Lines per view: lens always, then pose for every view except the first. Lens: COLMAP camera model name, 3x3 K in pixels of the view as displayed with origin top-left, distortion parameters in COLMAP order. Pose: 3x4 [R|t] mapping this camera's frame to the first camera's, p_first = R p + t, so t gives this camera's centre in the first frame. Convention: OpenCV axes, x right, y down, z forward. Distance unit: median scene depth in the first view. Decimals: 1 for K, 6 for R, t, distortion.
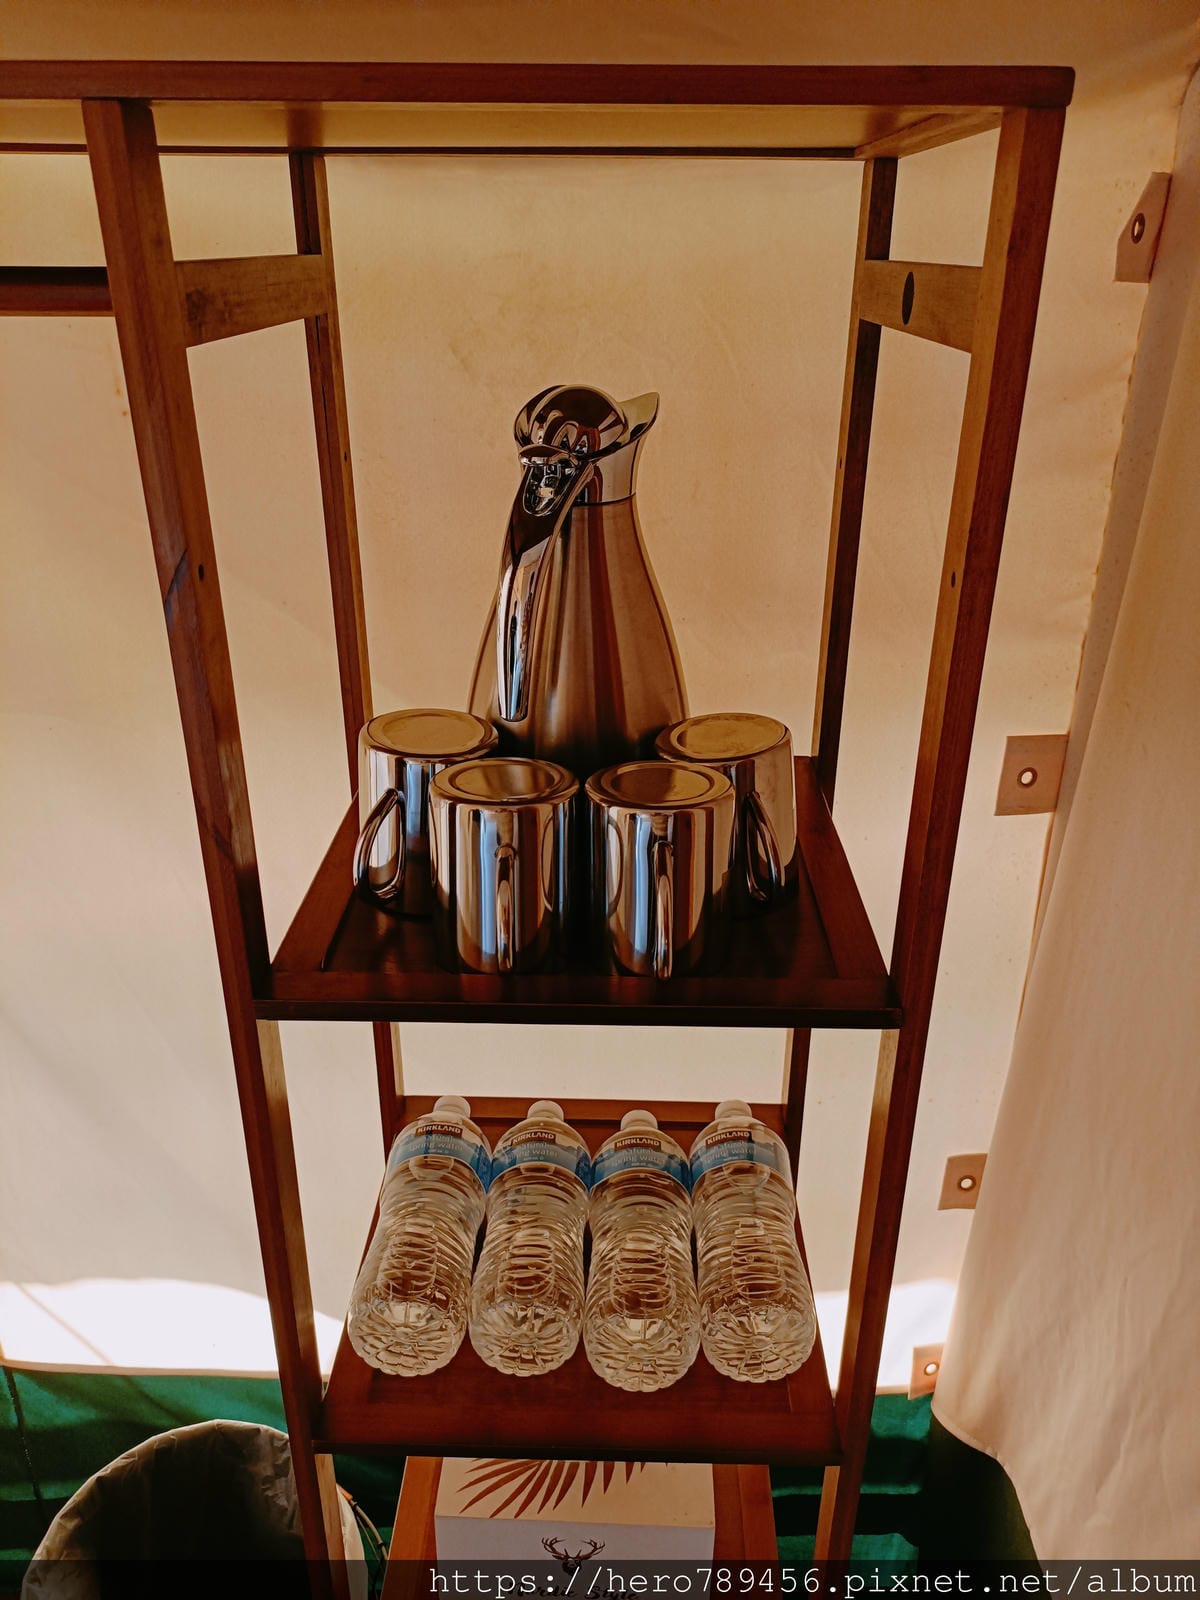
lens RADIAL K [[1179.9, 0, 600.0], [0, 1179.9, 800.0], [0, 0, 1]] dist [0.050756, -0.006018]
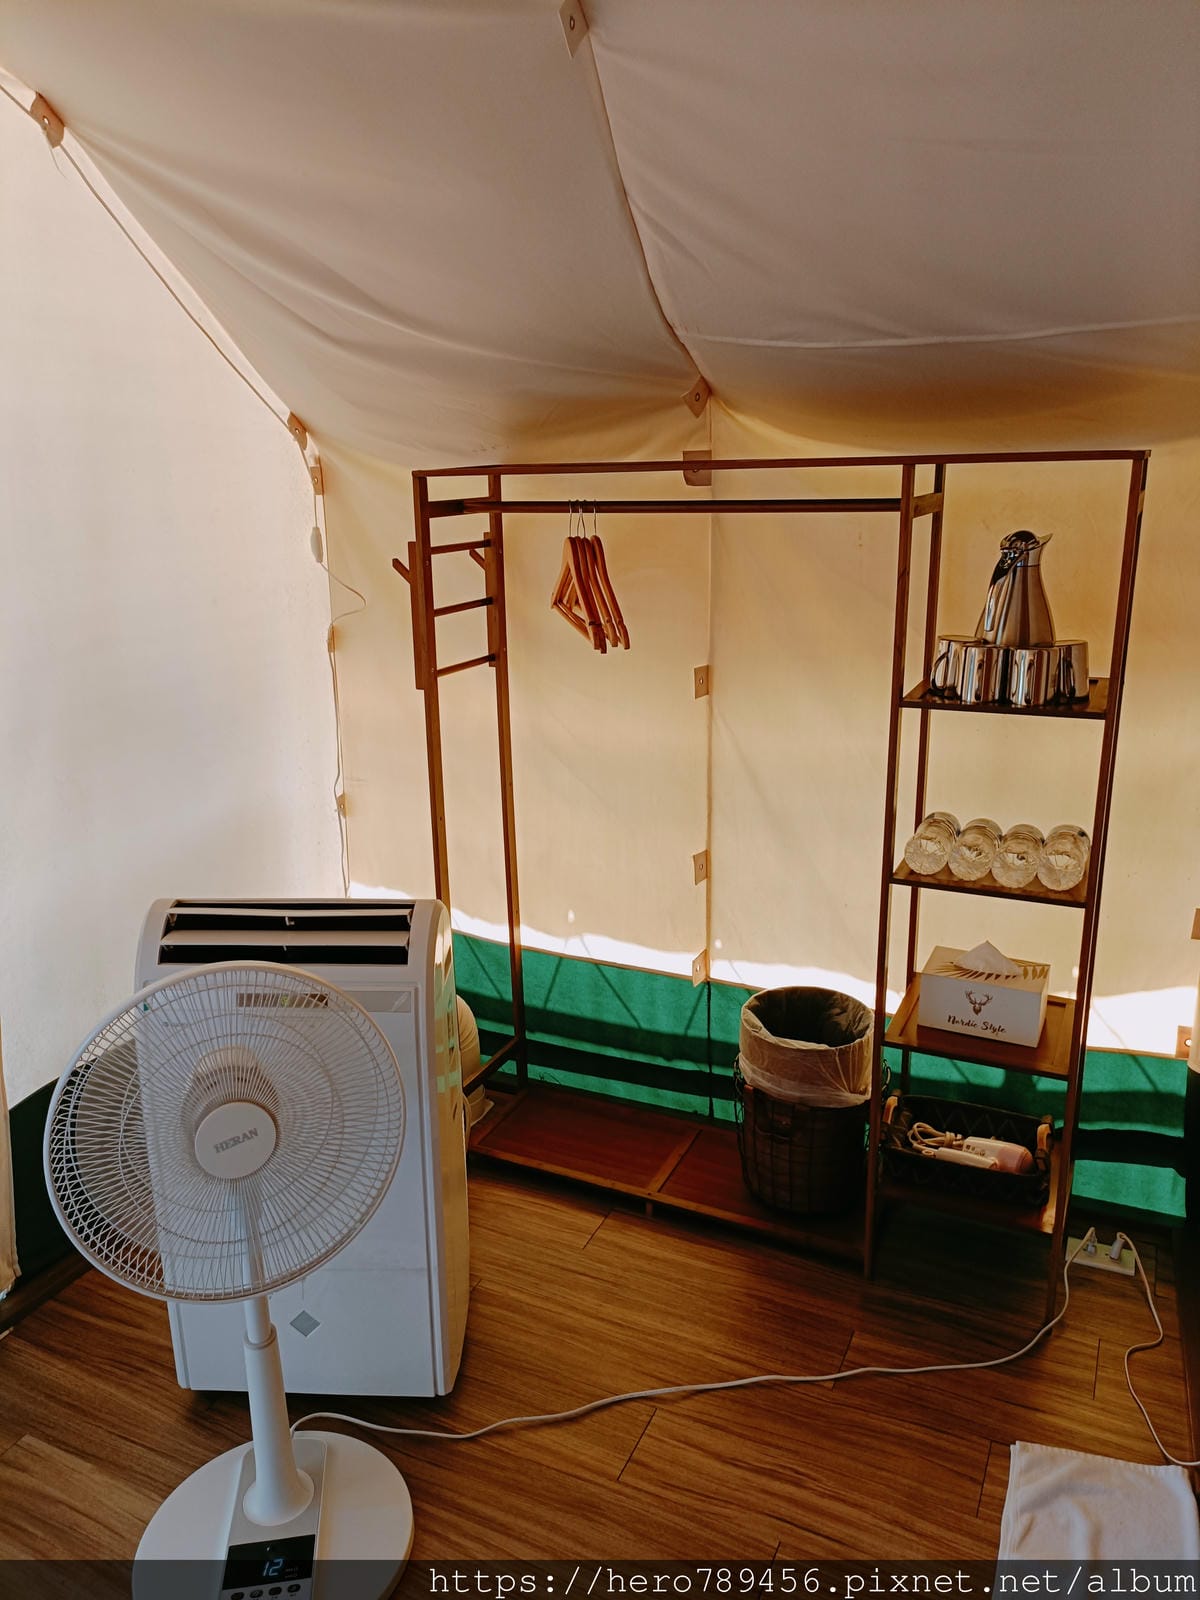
lens RADIAL K [[1179.9, 0, 600.0], [0, 1179.9, 800.0], [0, 0, 1]] dist [0.050756, -0.006018]
pose [[0.912337, 0.092404, -0.398877, 0.280551], [-0.156853, 0.978758, -0.132023, 0.941349], [0.378204, 0.183015, 0.907451, -2.150186]]
